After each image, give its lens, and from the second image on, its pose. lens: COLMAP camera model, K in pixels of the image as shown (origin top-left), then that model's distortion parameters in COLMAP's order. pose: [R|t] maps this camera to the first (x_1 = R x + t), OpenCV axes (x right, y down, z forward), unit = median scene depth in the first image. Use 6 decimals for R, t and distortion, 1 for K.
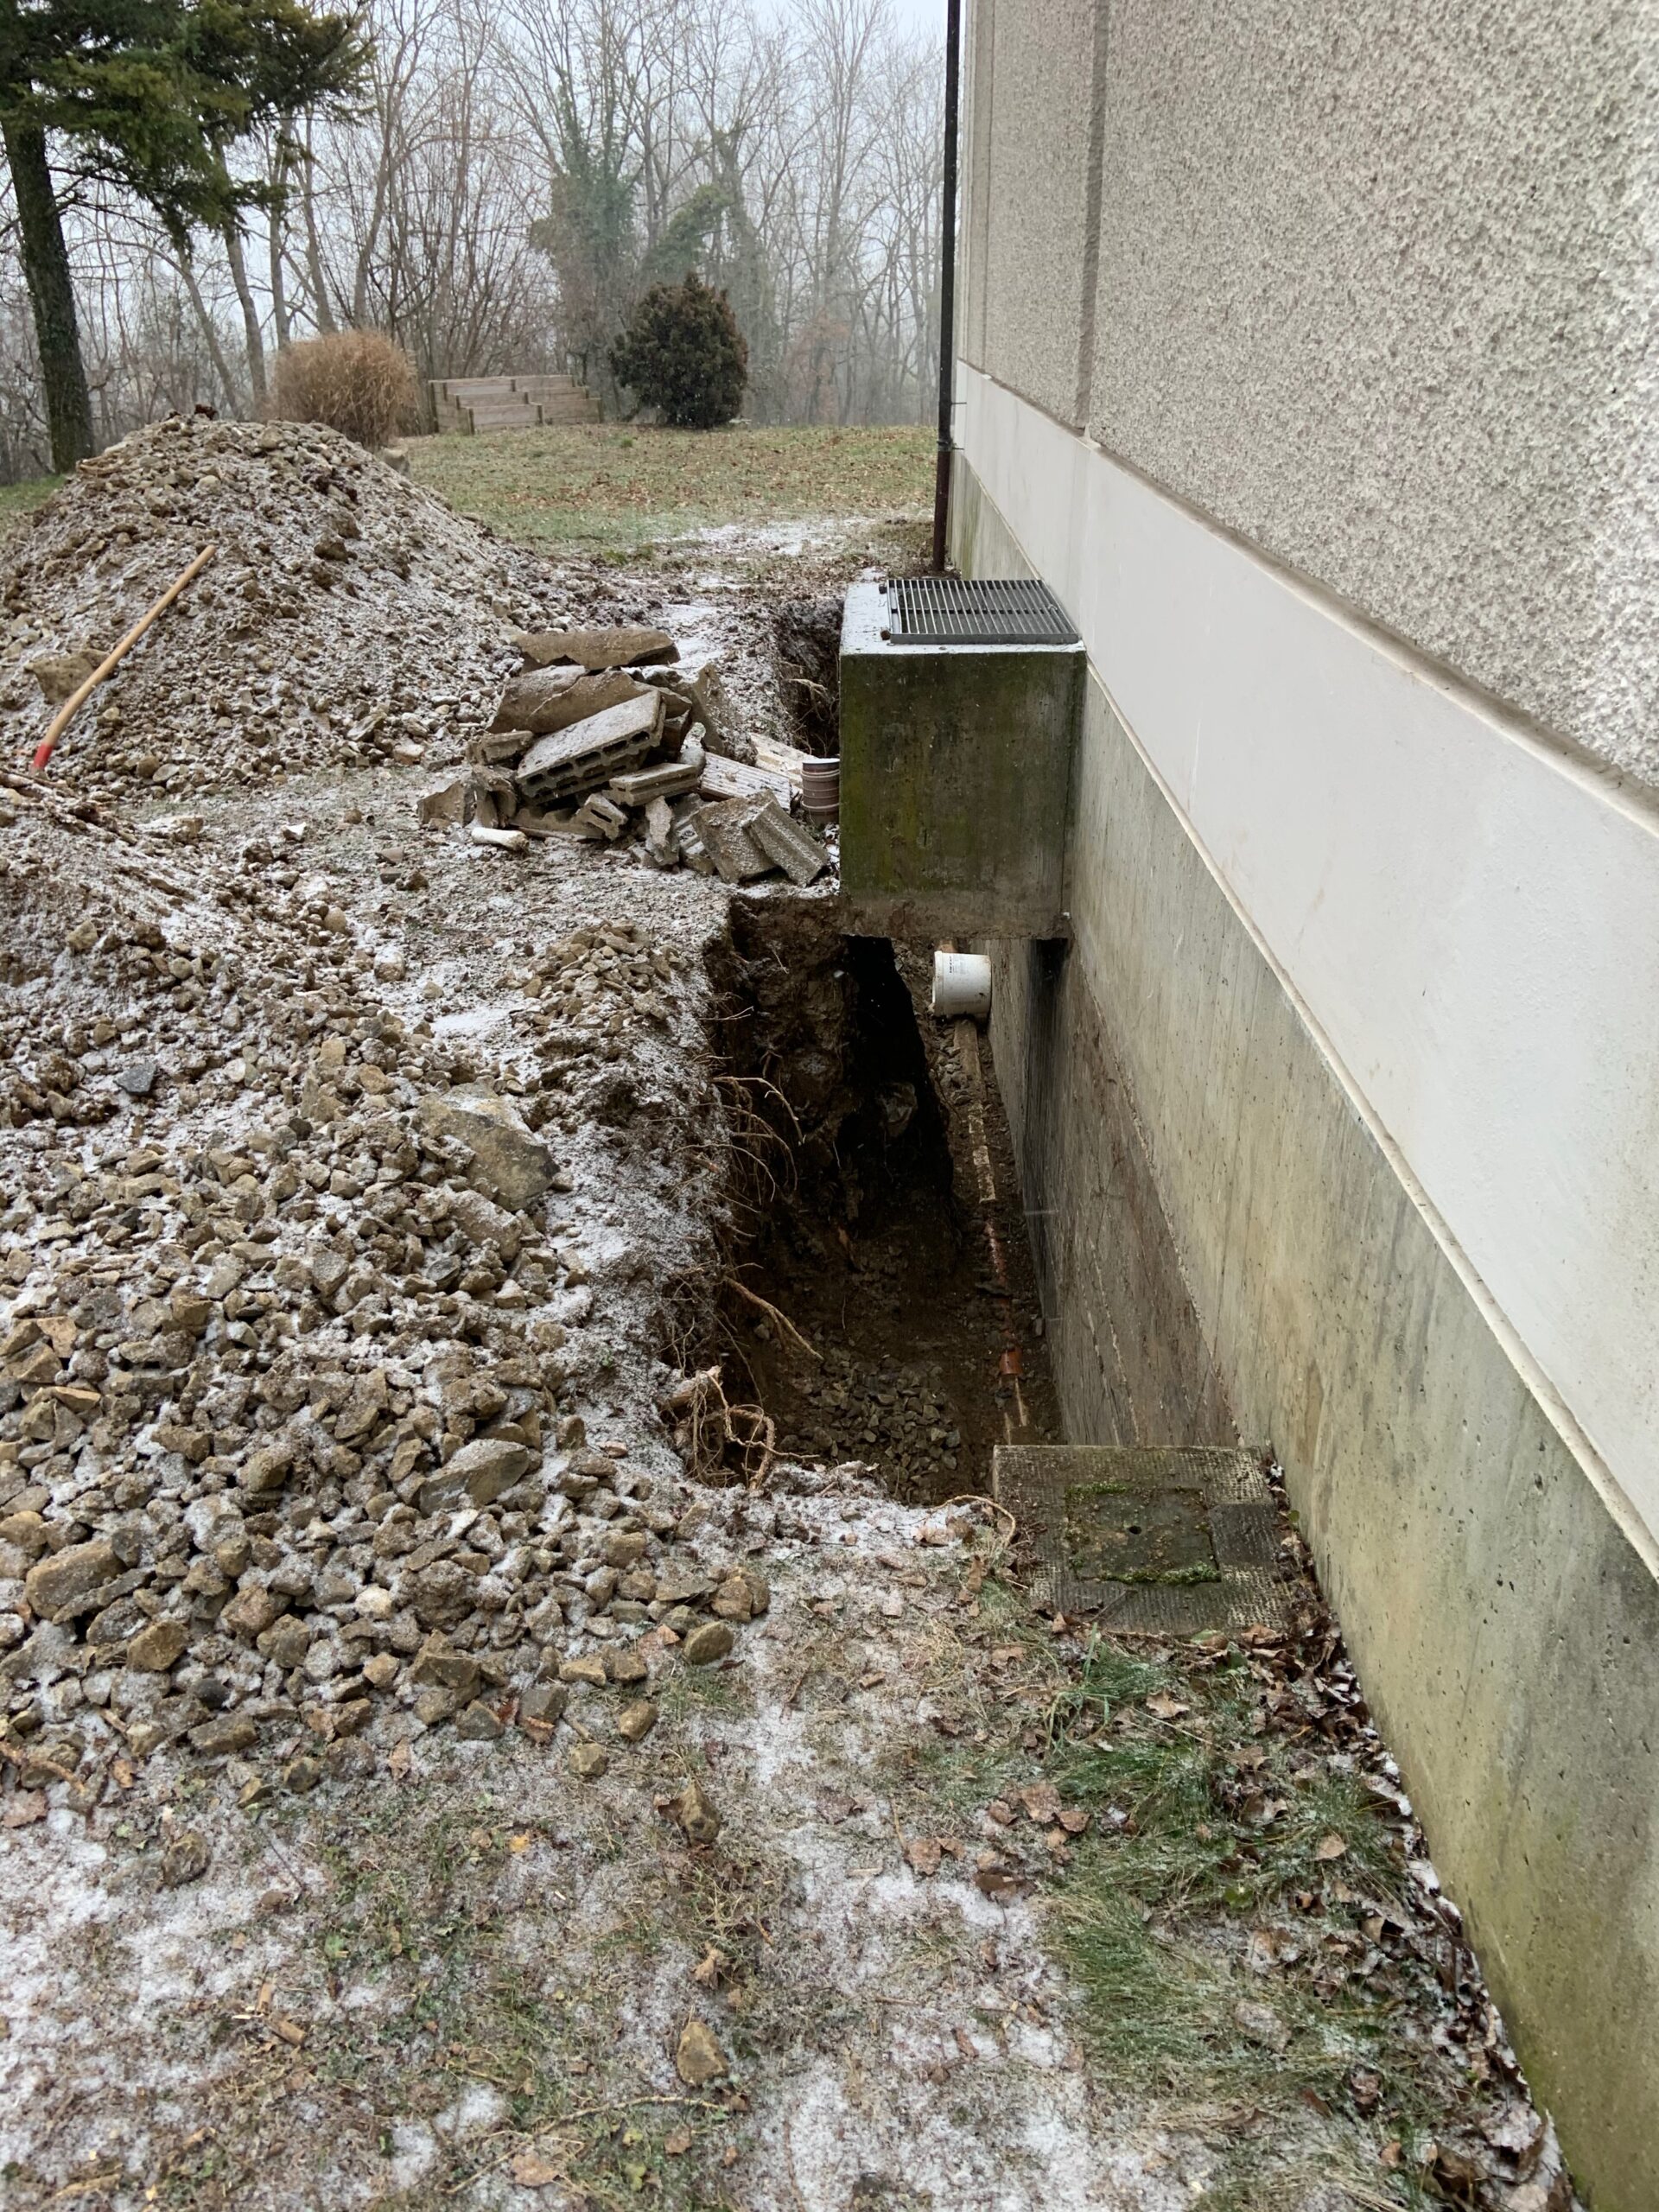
lens RADIAL K [[1662.1, 0, 829.5], [0, 1662.1, 1106.0], [0, 0, 1]] dist [0.094907, -0.110097]
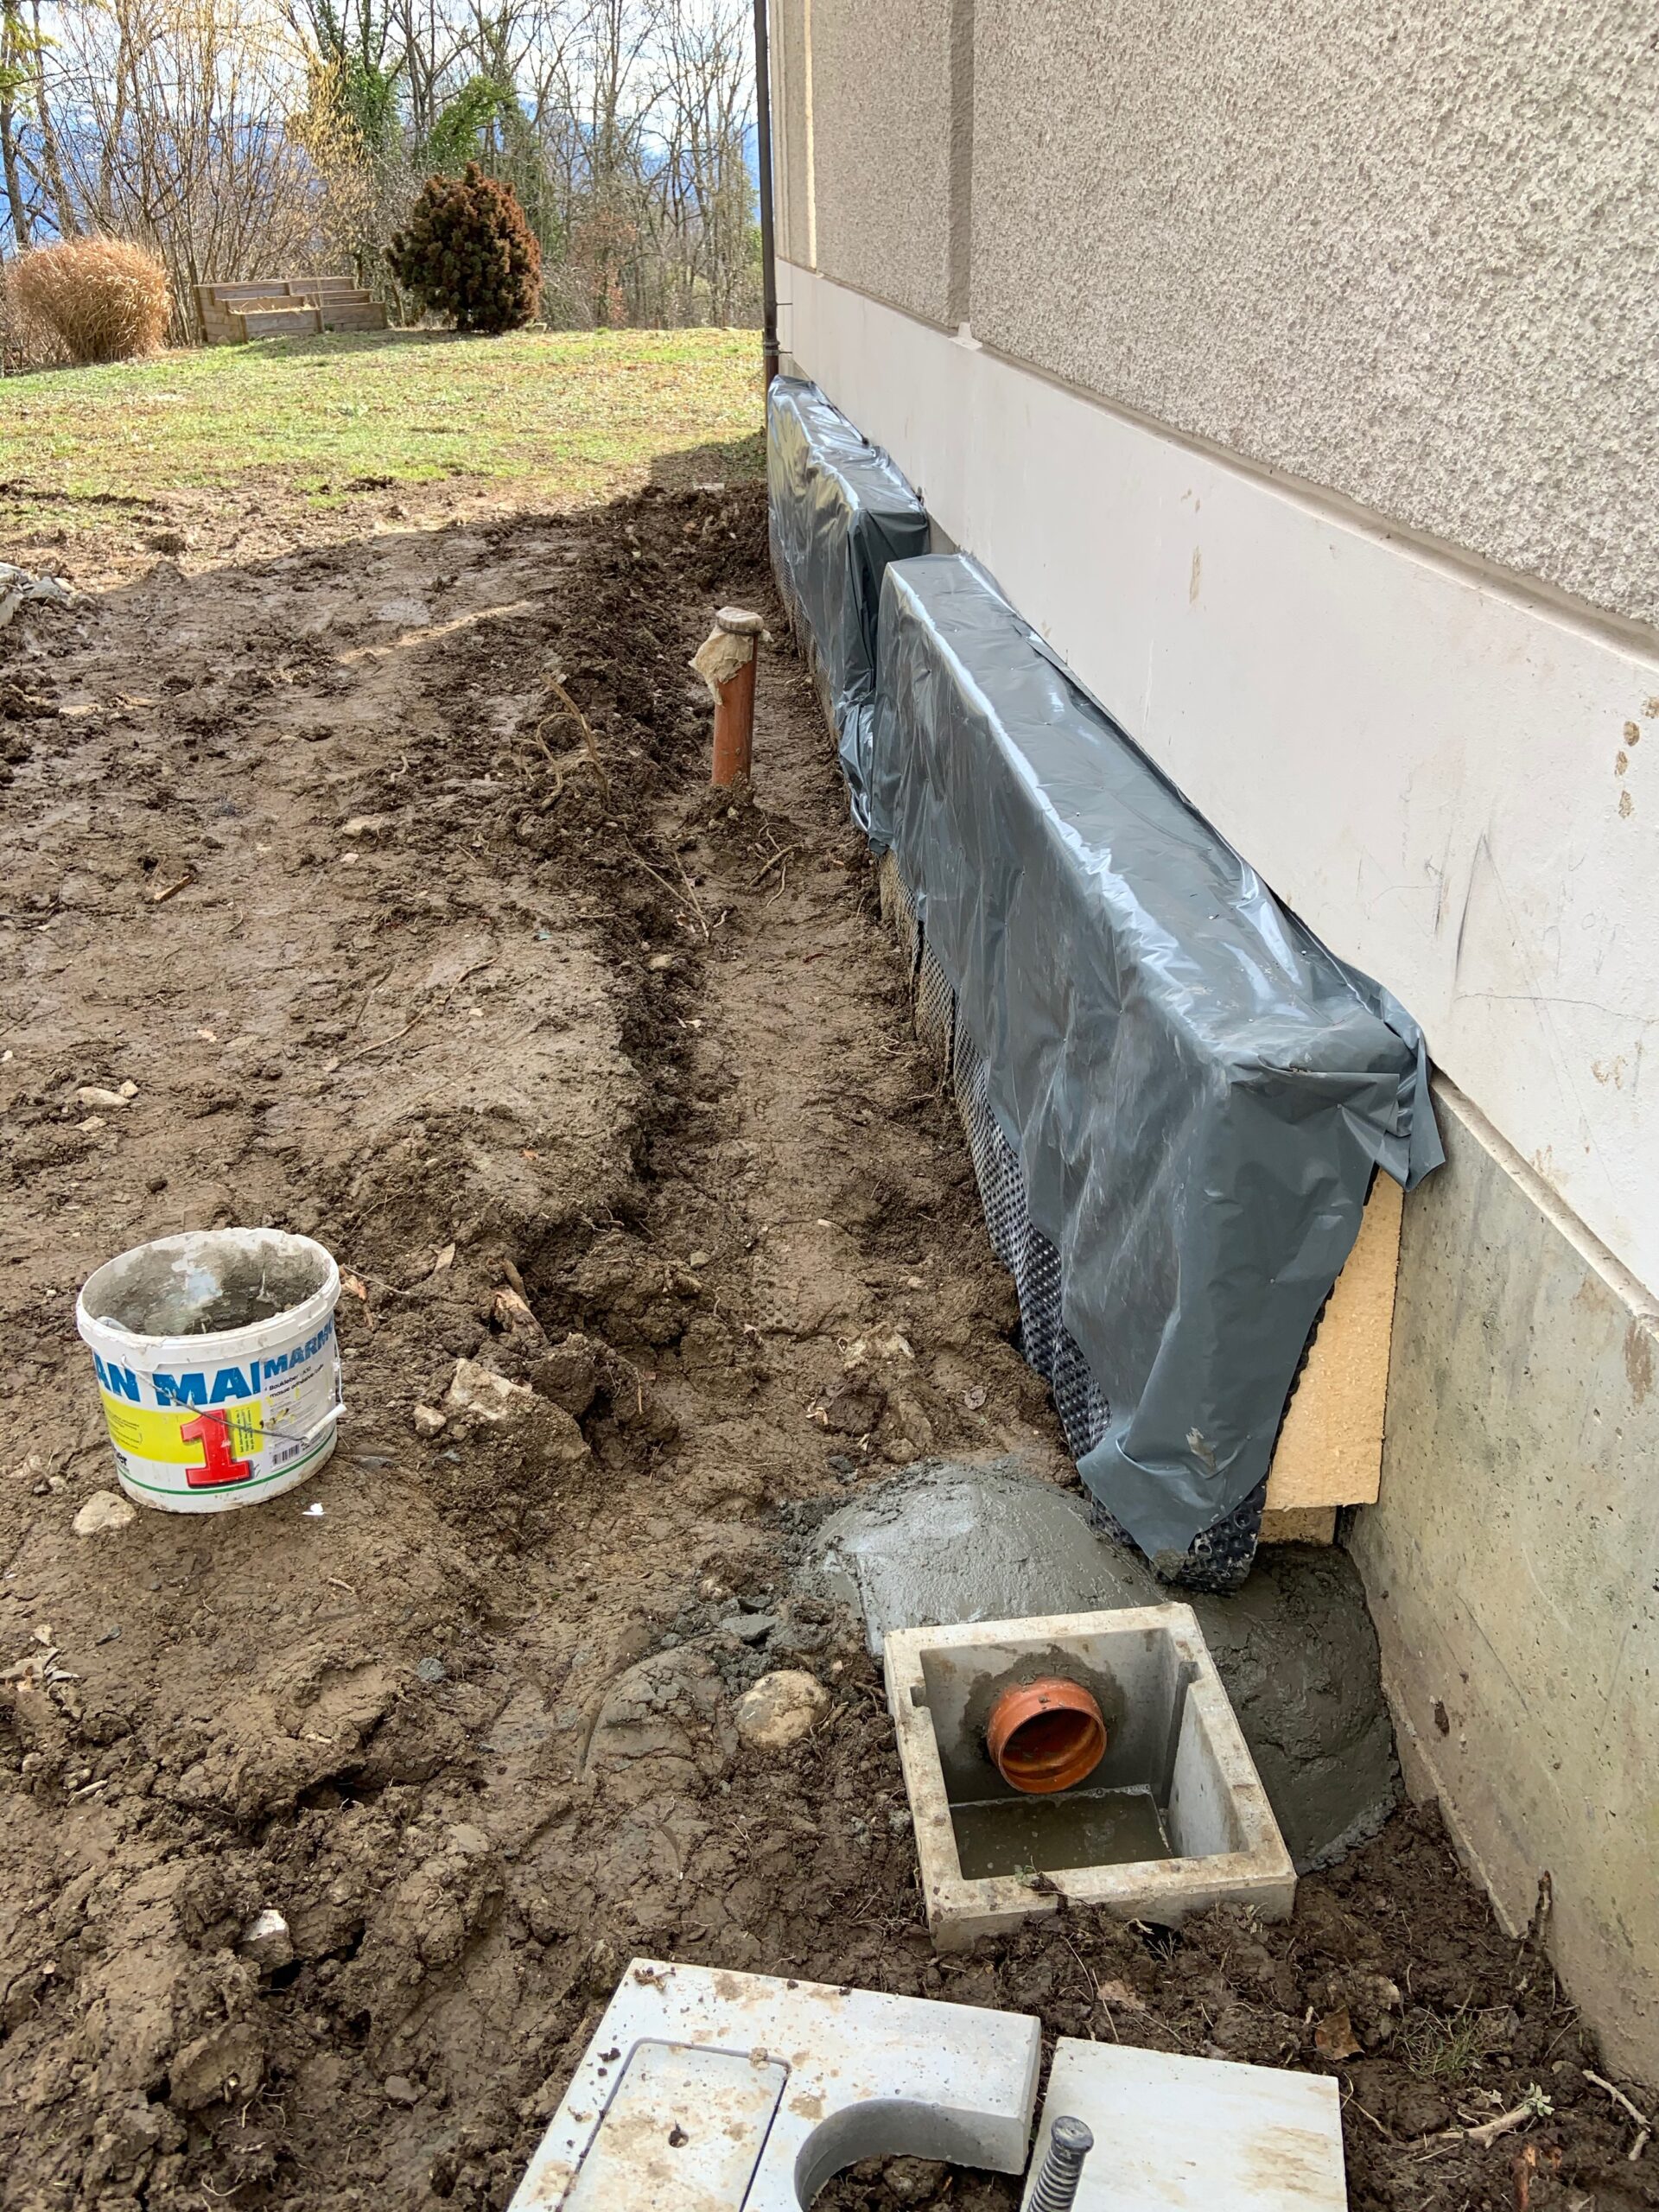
lens RADIAL K [[1662.1, 0, 829.5], [0, 1662.1, 1106.0], [0, 0, 1]] dist [0.094907, -0.110097]
pose [[0.993672, -0.057324, 0.096588, -0.092678], [0.052691, 0.997366, 0.049852, -0.037130], [-0.099192, -0.044447, 0.994075, 0.099907]]
